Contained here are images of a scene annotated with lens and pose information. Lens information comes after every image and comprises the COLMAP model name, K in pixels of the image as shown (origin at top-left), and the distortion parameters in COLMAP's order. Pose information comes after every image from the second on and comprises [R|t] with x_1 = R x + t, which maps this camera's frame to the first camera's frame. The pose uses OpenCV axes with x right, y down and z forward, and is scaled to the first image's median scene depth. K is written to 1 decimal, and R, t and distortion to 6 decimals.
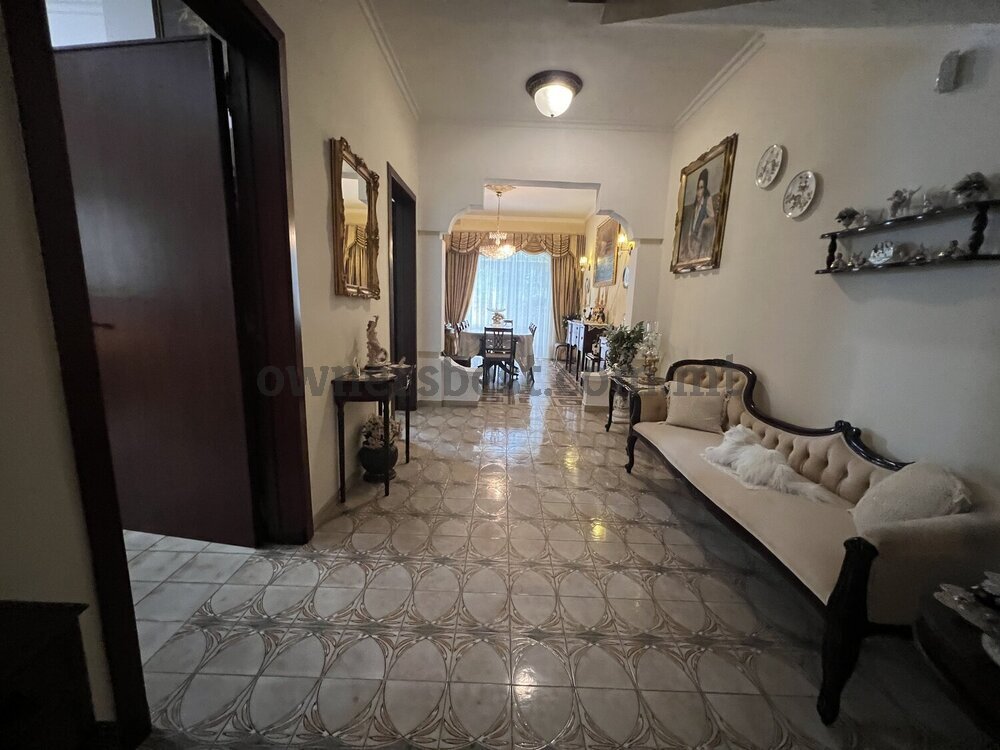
lens RADIAL K [[398.1, 0, 500.2], [0, 398.1, 378.0], [0, 0, 1]] dist [0.000244, 0.000107]
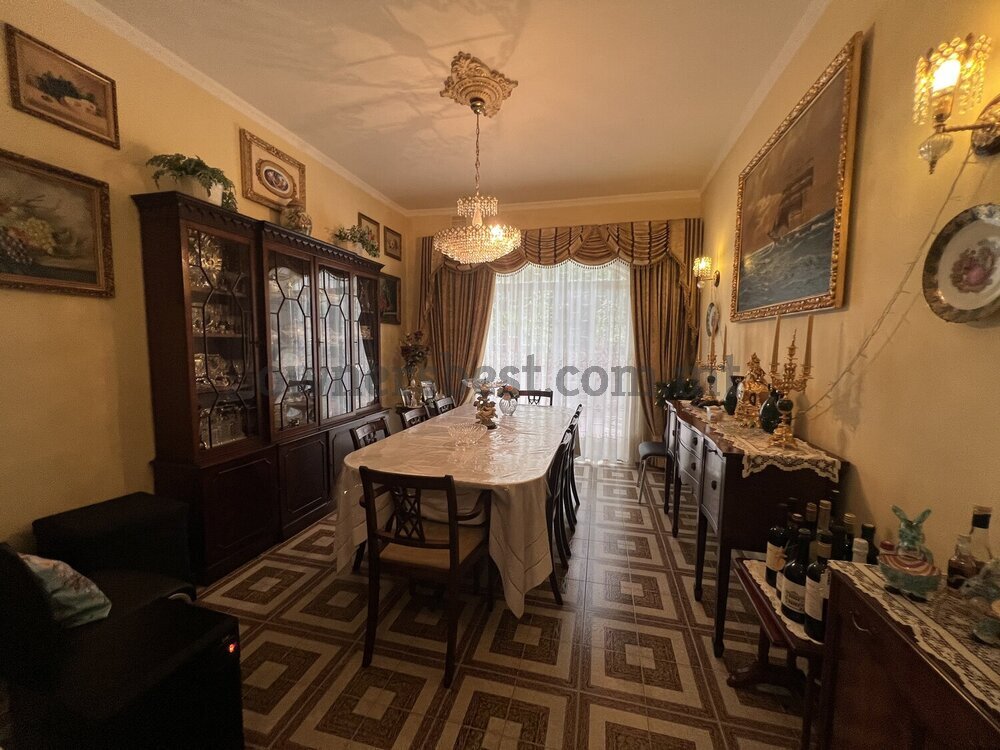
lens RADIAL K [[398.1, 0, 500.2], [0, 398.1, 378.0], [0, 0, 1]] dist [0.000244, 0.000107]
pose [[0.971786, -0.004634, -0.235819, 0.092085], [-0.017303, 0.995713, -0.090868, -0.122316], [0.235229, 0.092385, 0.967539, 0.520699]]
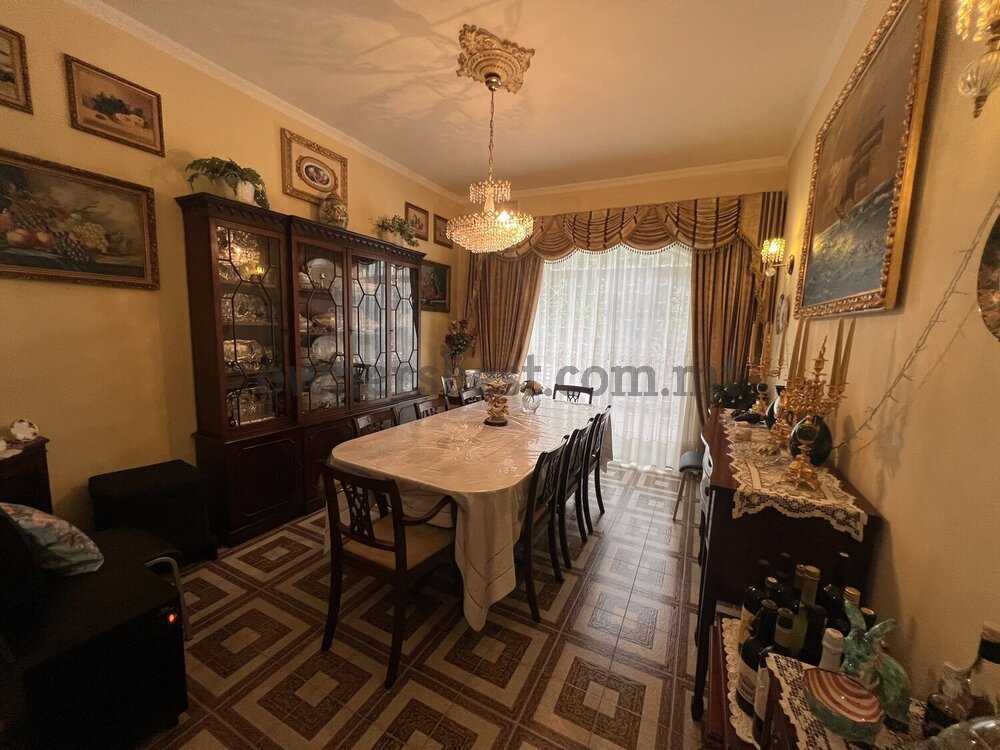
lens RADIAL K [[398.1, 0, 500.2], [0, 398.1, 378.0], [0, 0, 1]] dist [0.000244, 0.000107]
pose [[0.896658, 0.052243, -0.439631, 0.149834], [-0.079266, 0.995912, -0.043322, -0.135877], [0.435571, 0.073692, 0.897133, 0.558191]]
